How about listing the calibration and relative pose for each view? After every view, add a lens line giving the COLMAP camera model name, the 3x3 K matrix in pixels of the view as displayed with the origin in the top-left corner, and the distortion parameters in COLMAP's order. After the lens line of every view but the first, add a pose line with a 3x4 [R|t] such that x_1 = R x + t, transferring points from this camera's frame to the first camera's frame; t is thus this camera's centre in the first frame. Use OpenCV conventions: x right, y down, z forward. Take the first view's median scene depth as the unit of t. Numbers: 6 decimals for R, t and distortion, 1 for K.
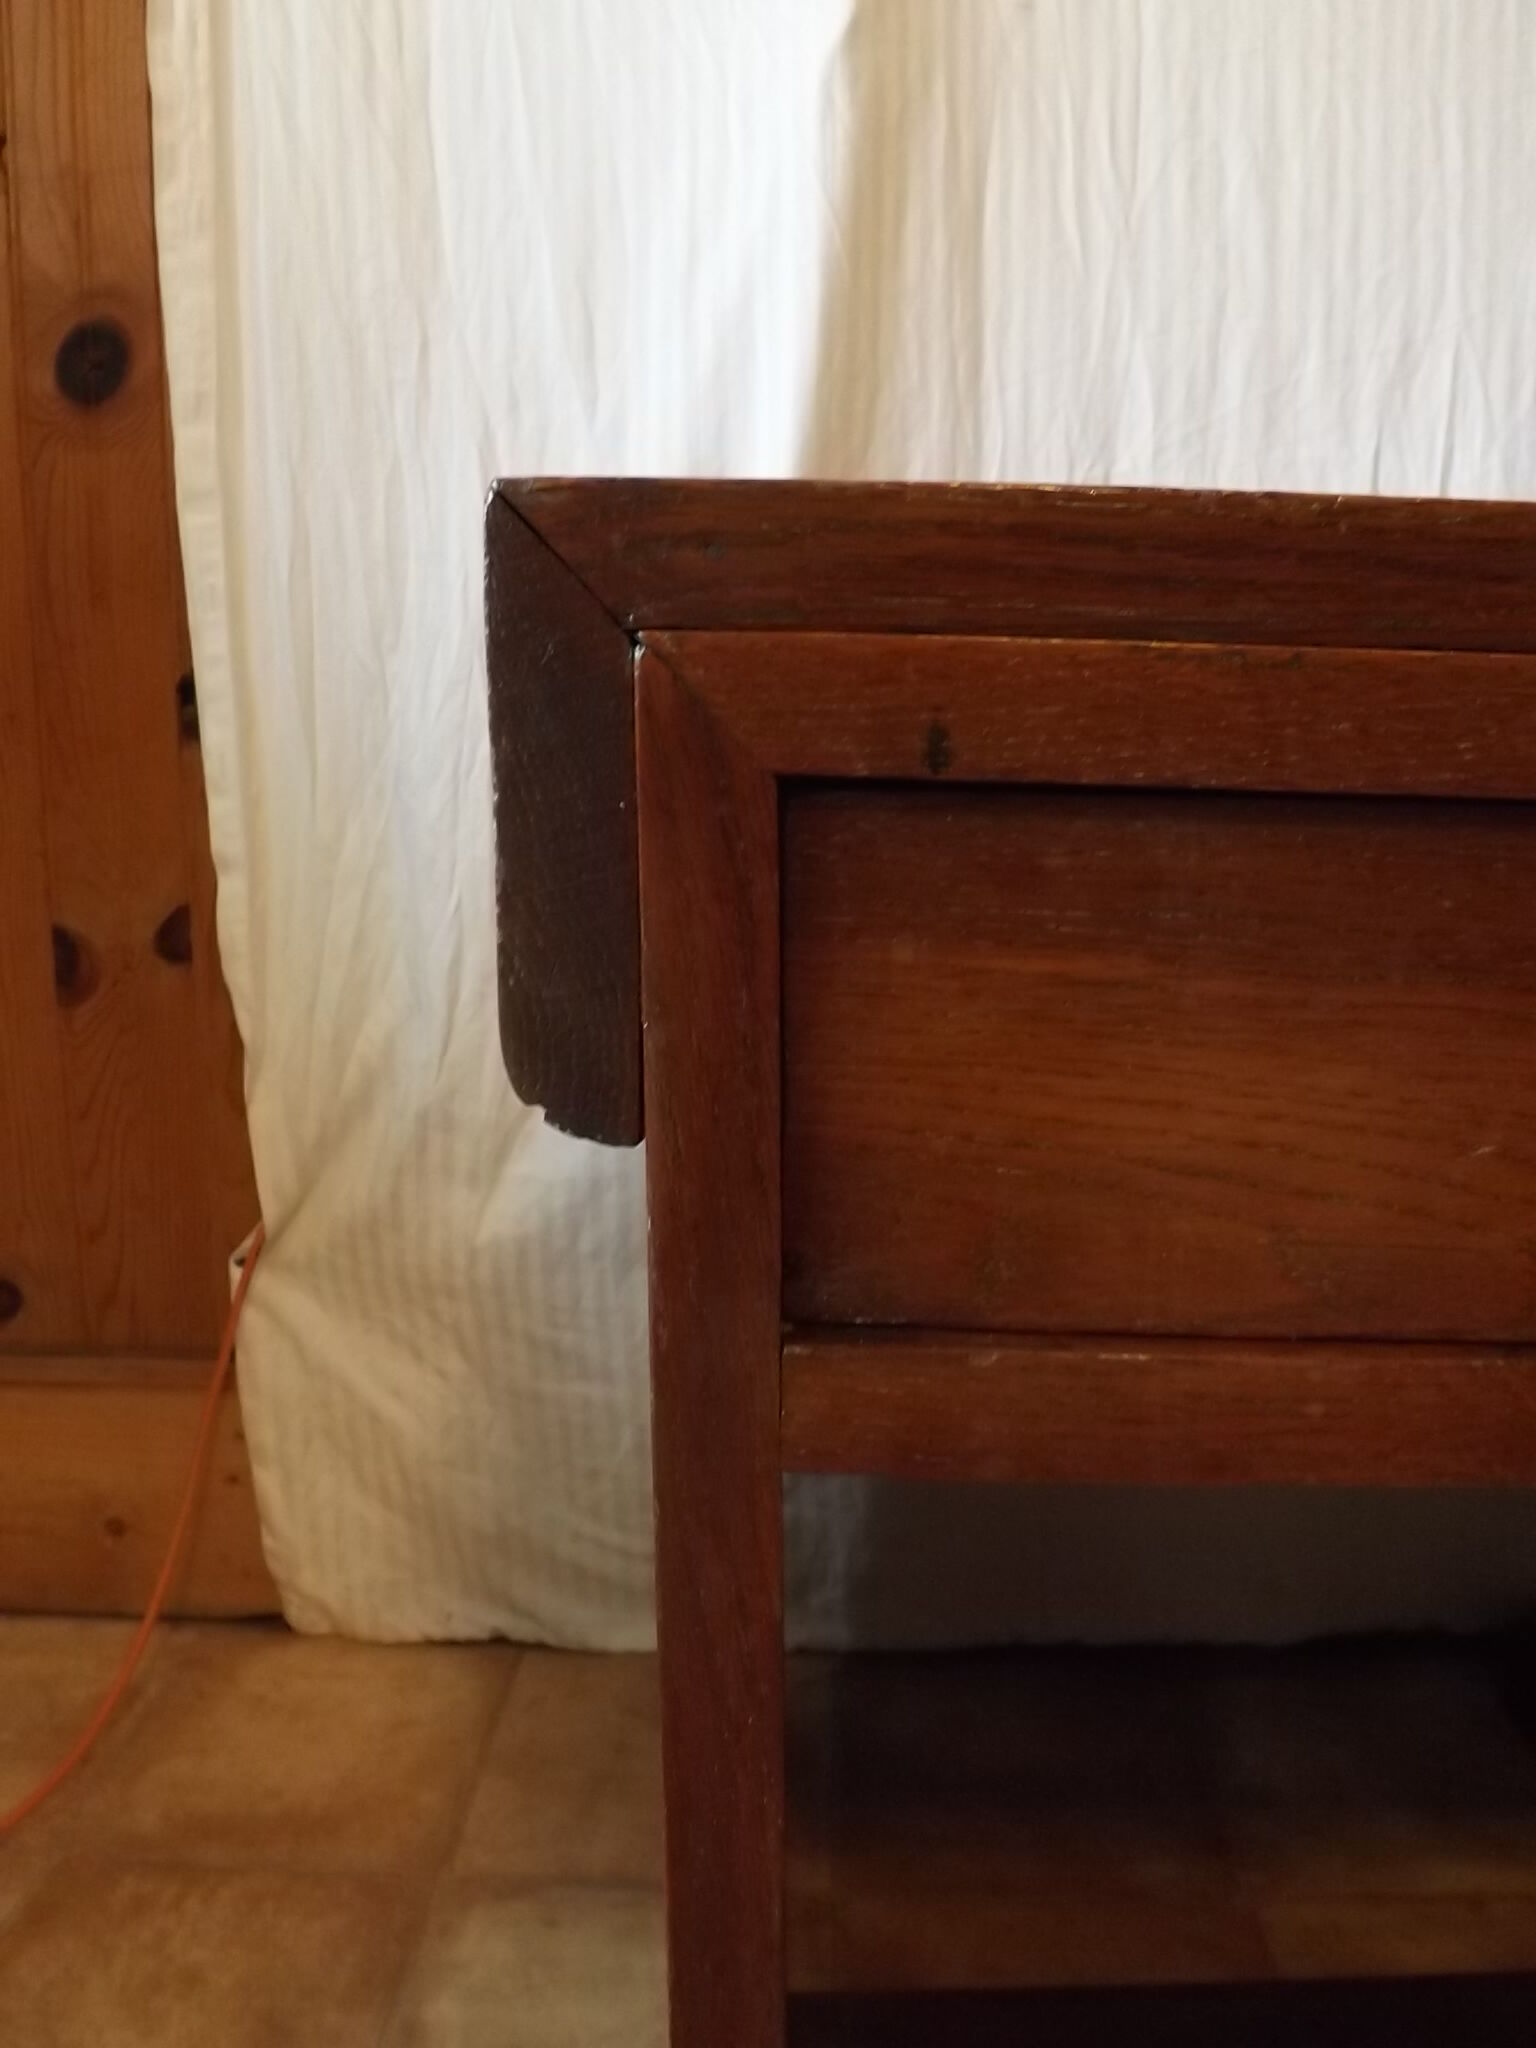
lens RADIAL K [[1470.1, 0, 769.7], [0, 1470.1, 983.5], [0, 0, 1]] dist [-0.073830, 0.020506]
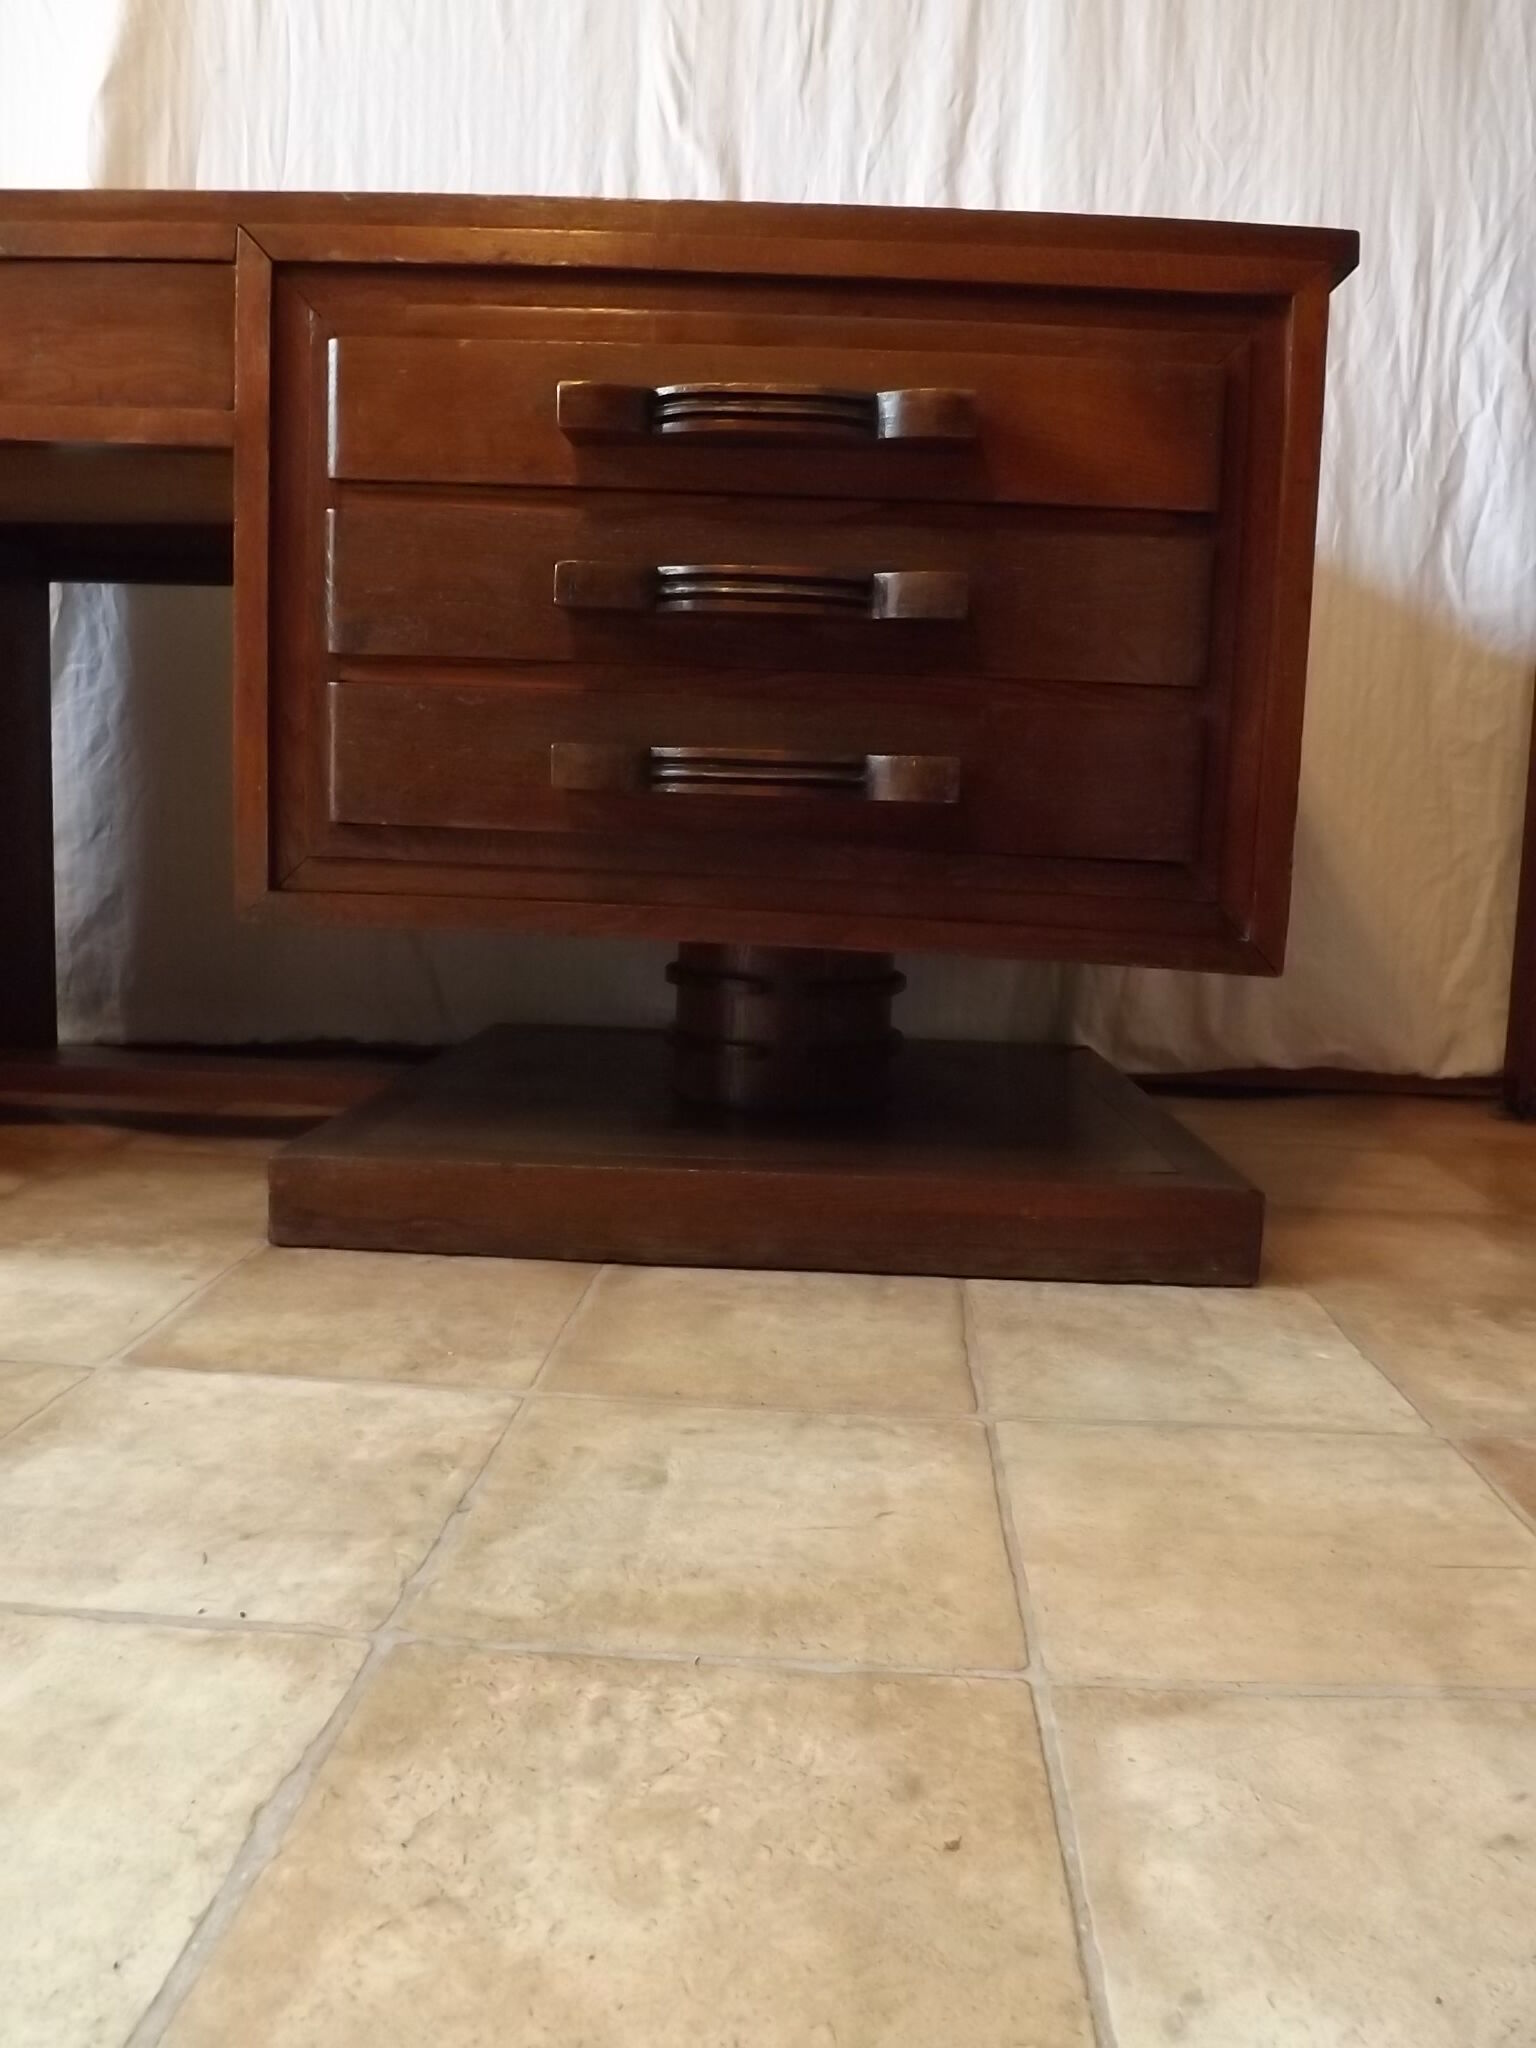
lens RADIAL K [[1470.1, 0, 767.0], [0, 1470.1, 985.6], [0, 0, 1]] dist [-0.073830, 0.020506]
pose [[0.998826, 0.040430, -0.026672, 0.926015], [-0.041458, 0.998371, -0.039205, 0.486495], [0.025043, 0.040265, 0.998875, -0.692982]]
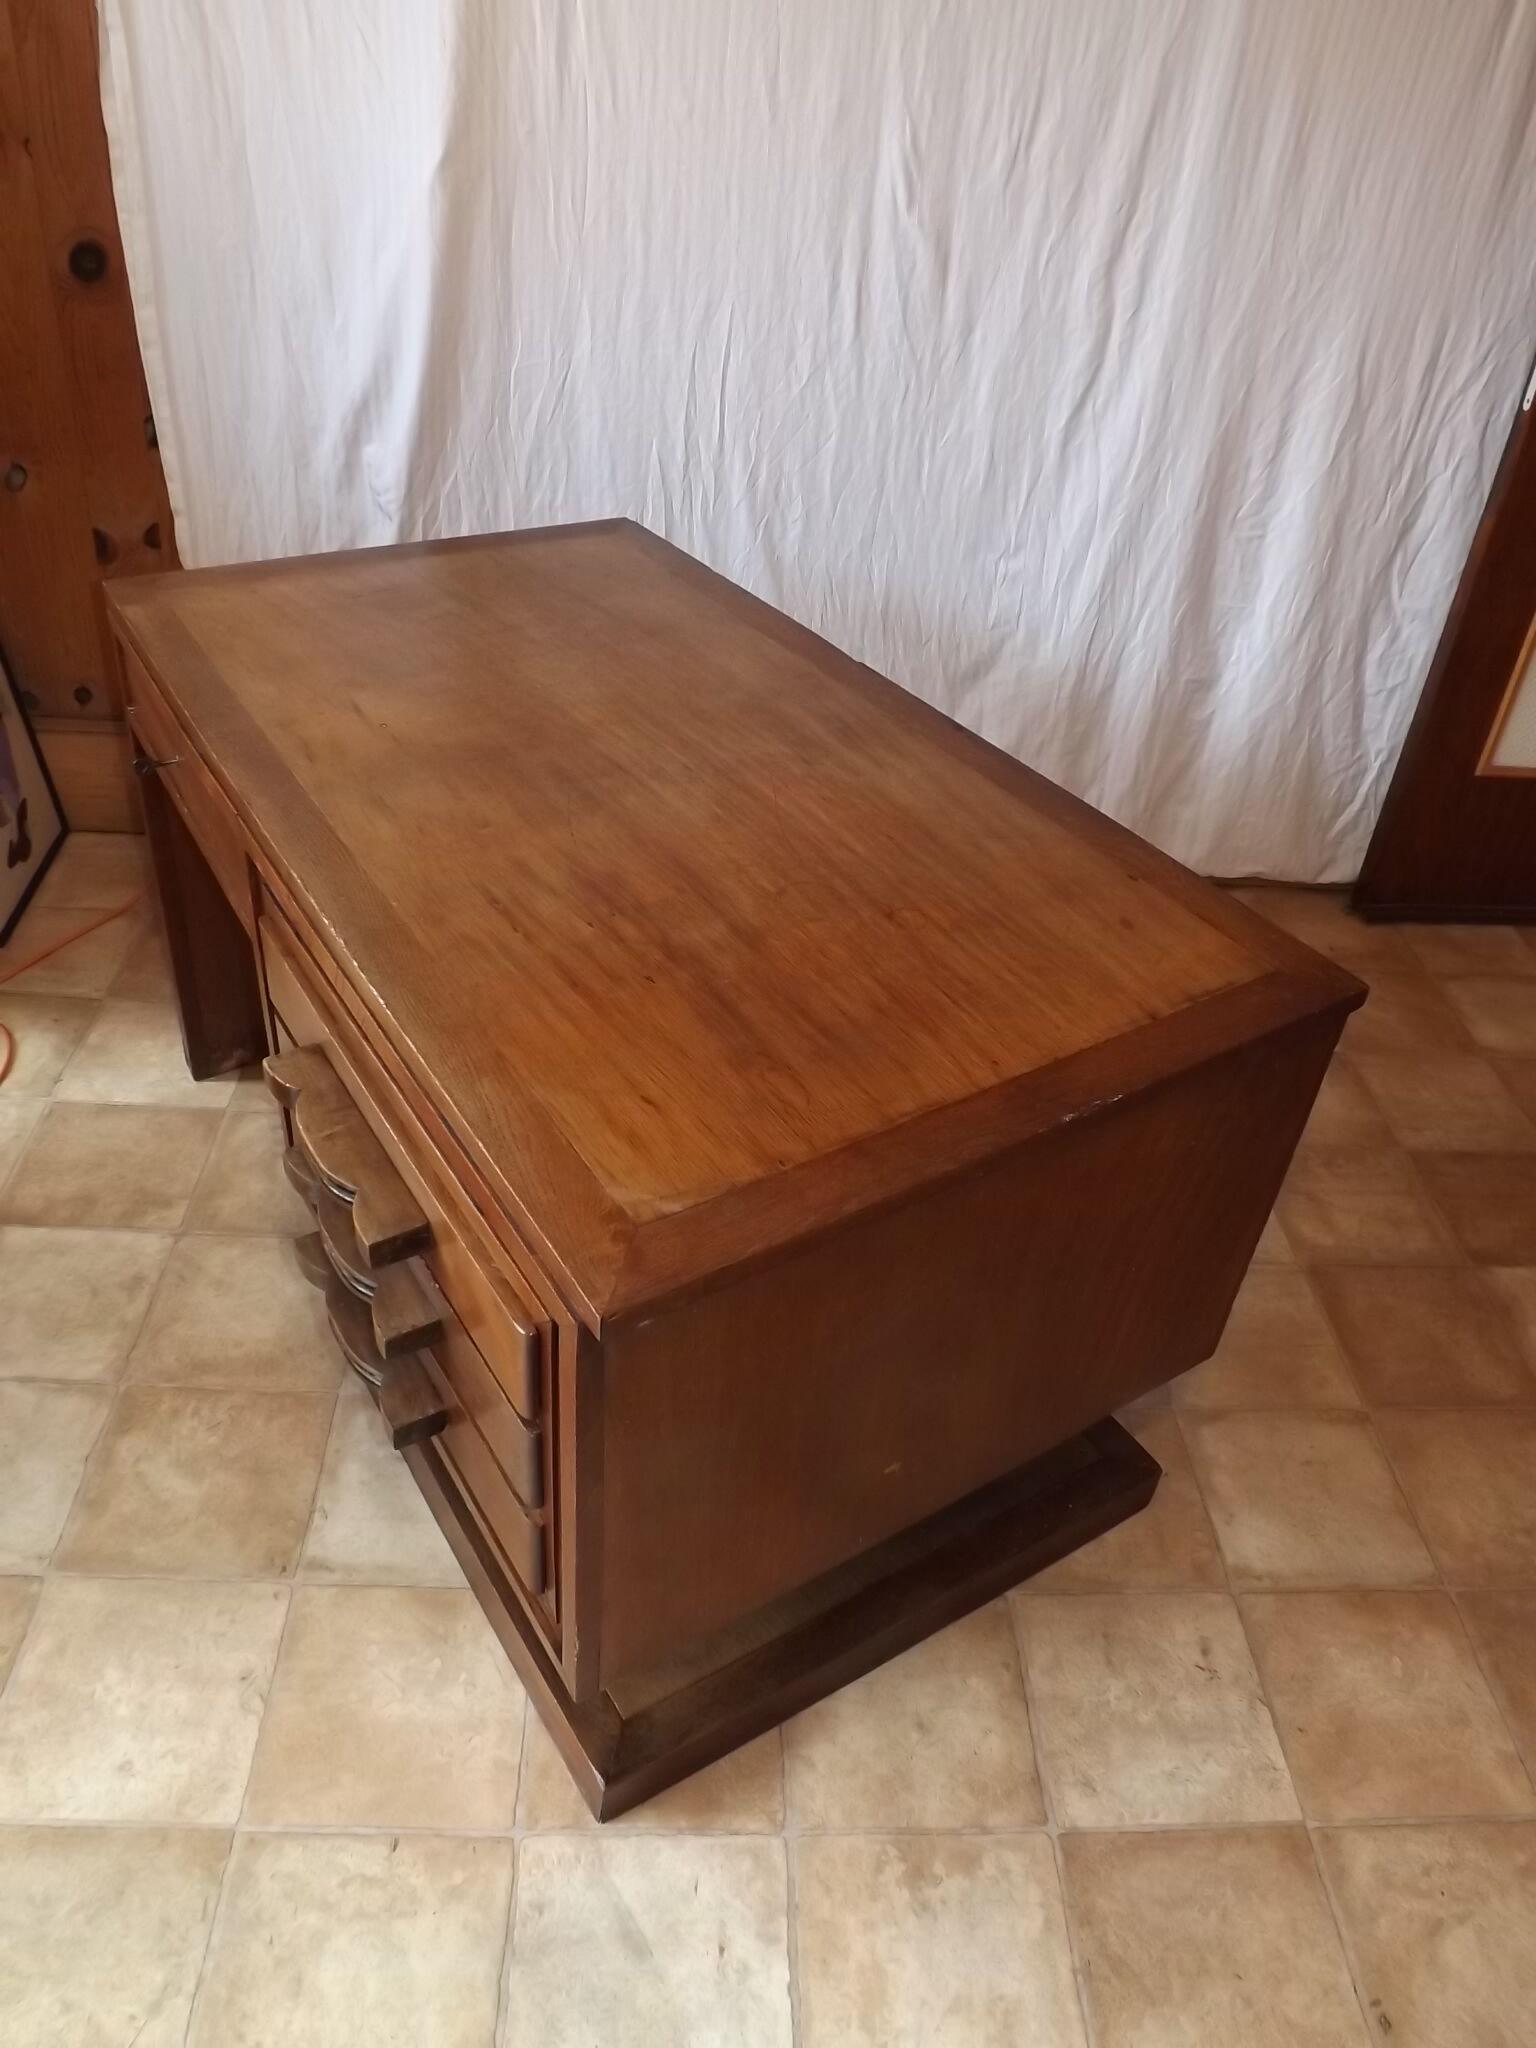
lens RADIAL K [[1470.1, 0, 764.9], [0, 1470.1, 983.1], [0, 0, 1]] dist [-0.073830, 0.020506]
pose [[0.993301, 0.024730, 0.112878, 0.306324], [-0.072312, 0.894957, 0.440253, -0.498708], [-0.090134, -0.445466, 0.890750, -1.451842]]
